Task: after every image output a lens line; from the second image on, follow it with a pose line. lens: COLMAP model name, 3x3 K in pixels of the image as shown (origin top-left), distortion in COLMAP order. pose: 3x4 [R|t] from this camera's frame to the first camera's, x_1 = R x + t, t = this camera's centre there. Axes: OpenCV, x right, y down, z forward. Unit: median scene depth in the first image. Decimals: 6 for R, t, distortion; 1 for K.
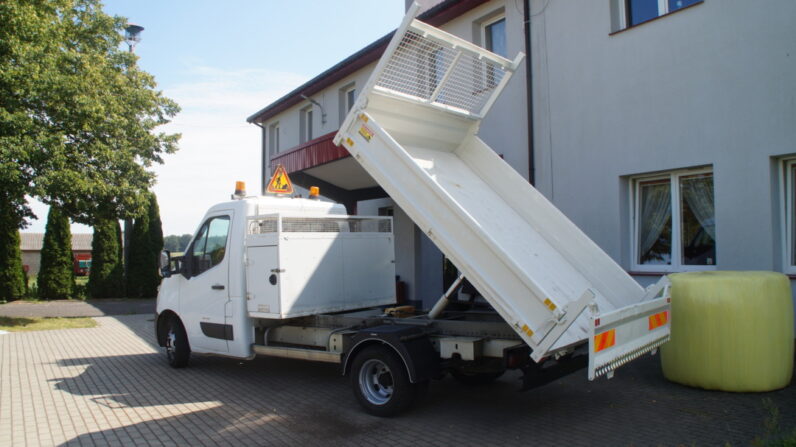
lens RADIAL K [[641.2, 0, 398.0], [0, 641.2, 223.5], [0, 0, 1]] dist [-0.144207, -0.000131]
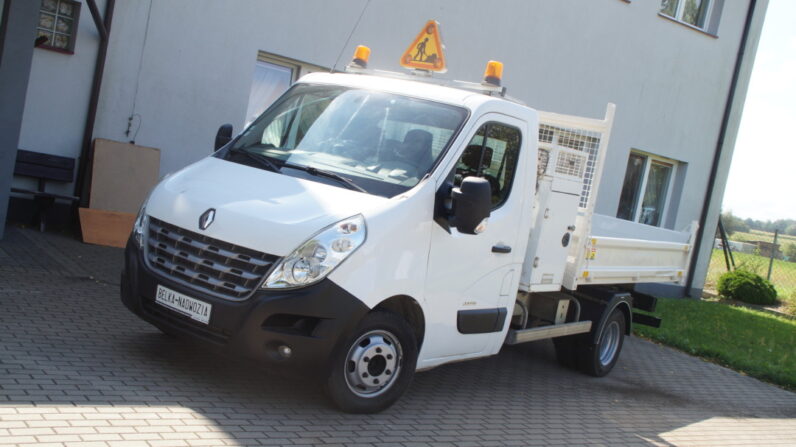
lens RADIAL K [[917.2, 0, 398.0], [0, 917.2, 223.5], [0, 0, 1]] dist [0.069011, -0.604451]
pose [[-0.072787, -0.065417, 0.995200, -1.143257], [-0.233447, 0.971244, 0.046769, 0.060620], [-0.969641, -0.228922, -0.085965, 1.185542]]
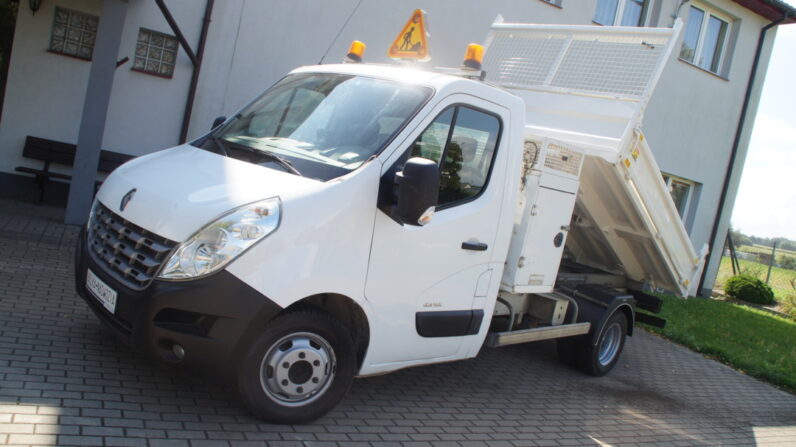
lens RADIAL K [[641.2, 0, 398.0], [0, 641.2, 223.5], [0, 0, 1]] dist [-0.144207, -0.000131]
pose [[0.088718, -0.054318, 0.994575, -0.840911], [-0.253844, 0.964309, 0.075308, 0.058511], [-0.963168, -0.259148, 0.071764, 1.039566]]
